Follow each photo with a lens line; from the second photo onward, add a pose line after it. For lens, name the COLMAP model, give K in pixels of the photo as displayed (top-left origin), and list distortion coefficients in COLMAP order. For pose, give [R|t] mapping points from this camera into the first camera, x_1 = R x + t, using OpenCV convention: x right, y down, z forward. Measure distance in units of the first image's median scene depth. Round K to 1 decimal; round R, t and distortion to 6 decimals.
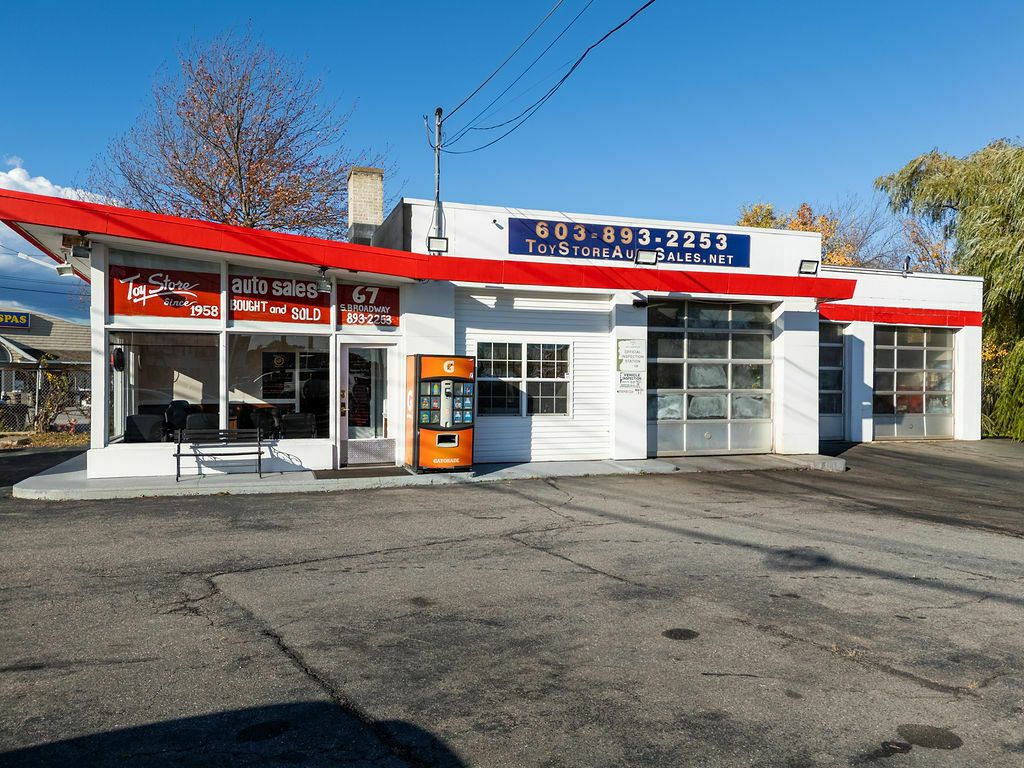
lens RADIAL K [[751.3, 0, 512.0], [0, 751.3, 384.0], [0, 0, 1]] dist [0.084393, -0.003525]
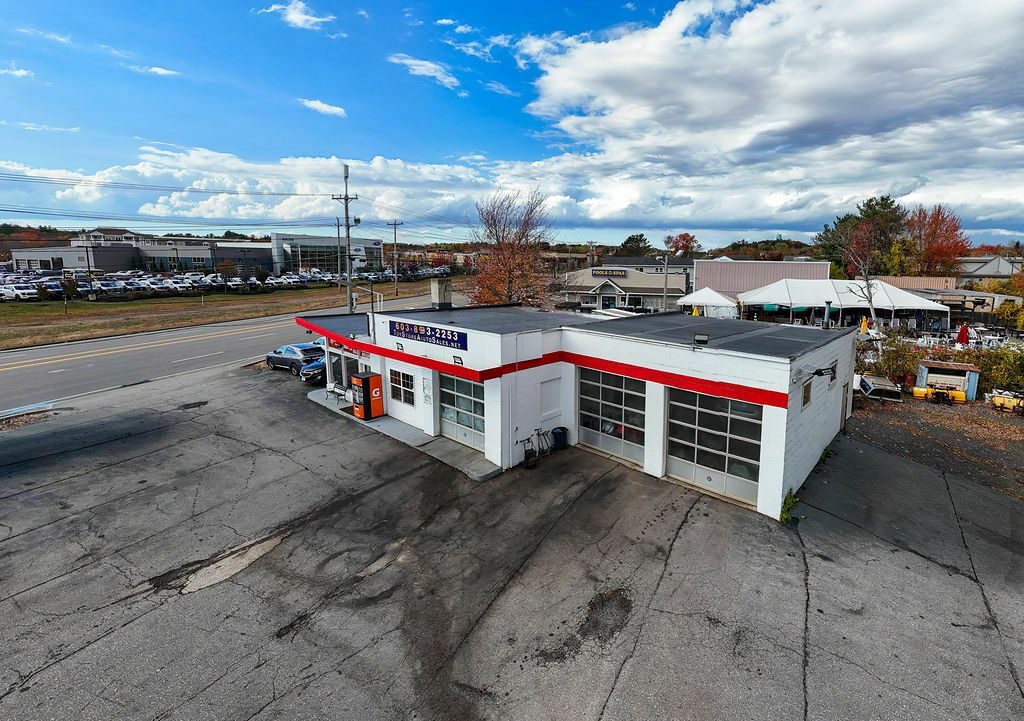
lens RADIAL K [[486.8, 0, 569.4], [0, 486.8, 328.0], [0, 0, 1]] dist [0.082620, -0.000062]
pose [[0.501226, 0.125639, -0.856147, 1.514953], [-0.020626, 0.990857, 0.133332, -0.392264], [0.865071, -0.049171, 0.499235, 0.679763]]
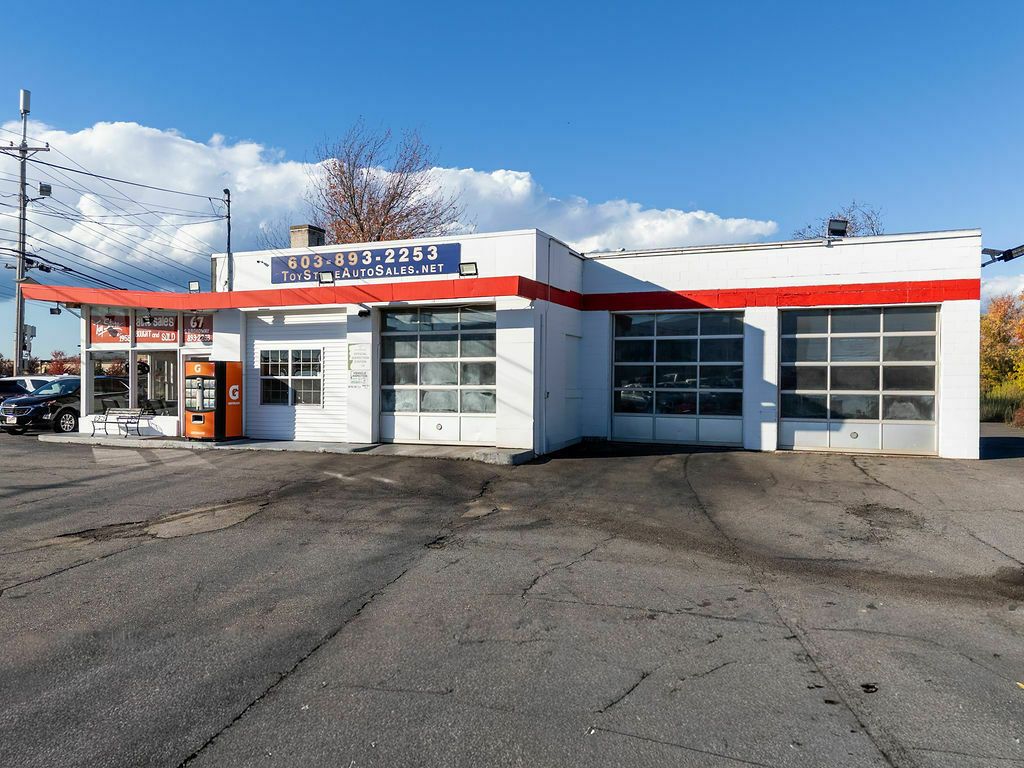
lens RADIAL K [[770.3, 0, 511.3], [0, 770.3, 397.1], [0, 0, 1]] dist [0.087962, -0.007721]
pose [[0.731254, 0.005796, -0.682080, 1.199206], [-0.003308, 0.999982, 0.004950, 0.019984], [0.682097, -0.001363, 0.731261, 0.260996]]
